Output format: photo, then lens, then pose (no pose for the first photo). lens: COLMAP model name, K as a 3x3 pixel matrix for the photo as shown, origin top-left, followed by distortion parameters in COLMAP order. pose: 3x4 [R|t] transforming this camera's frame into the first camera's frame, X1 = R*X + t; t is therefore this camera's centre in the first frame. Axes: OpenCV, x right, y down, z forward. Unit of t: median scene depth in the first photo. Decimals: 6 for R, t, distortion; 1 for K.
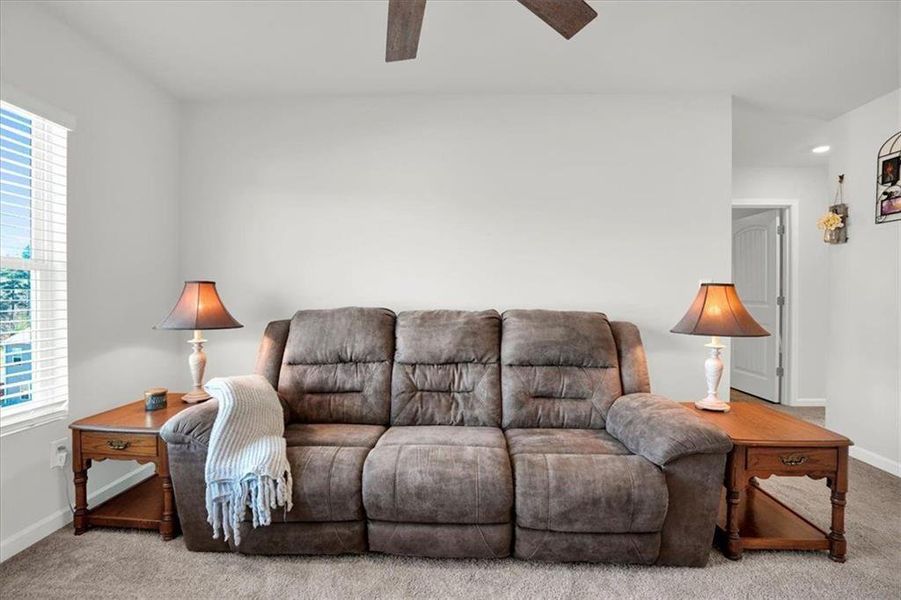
lens RADIAL K [[427.4, 0, 450.9], [0, 427.4, 304.8], [0, 0, 1]] dist [-0.039619, 0.010809]
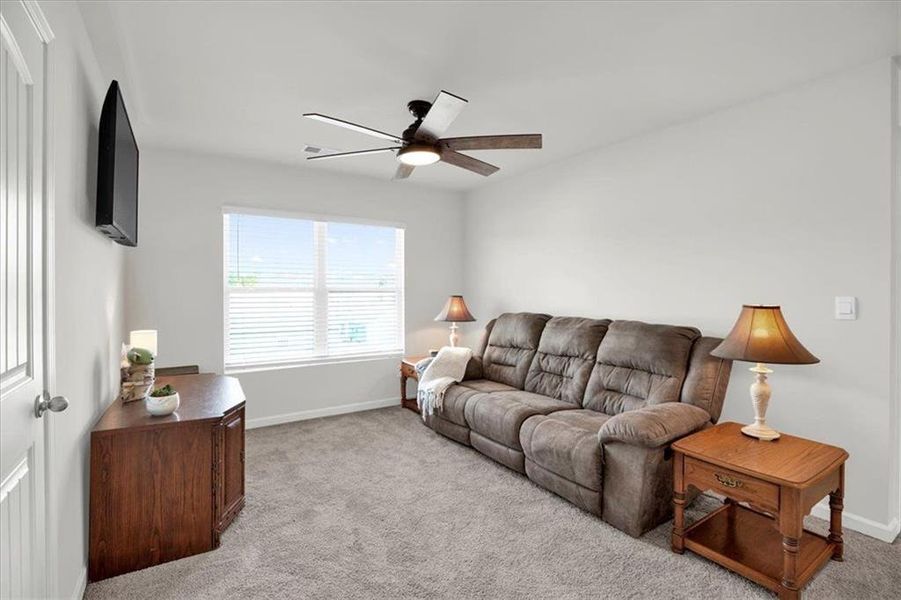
lens RADIAL K [[427.4, 0, 444.8], [0, 427.4, 295.3], [0, 0, 1]] dist [-0.039619, 0.010809]
pose [[0.576722, 0.010552, -0.816872, 0.942228], [-0.014691, 0.999889, 0.002544, -0.063129], [0.816808, 0.010533, 0.576813, -0.137835]]
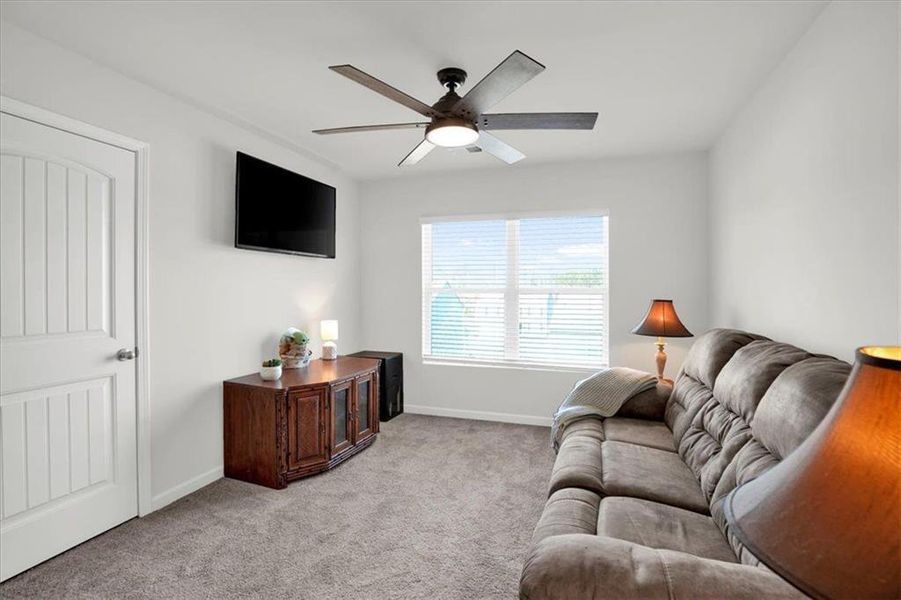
lens RADIAL K [[427.4, 0, 450.7], [0, 427.4, 298.5], [0, 0, 1]] dist [-0.039619, 0.010809]
pose [[-0.297071, 0.017031, -0.954704, 0.901177], [-0.019013, 0.999537, 0.023747, -0.078899], [0.954666, 0.025206, -0.296609, 0.759453]]
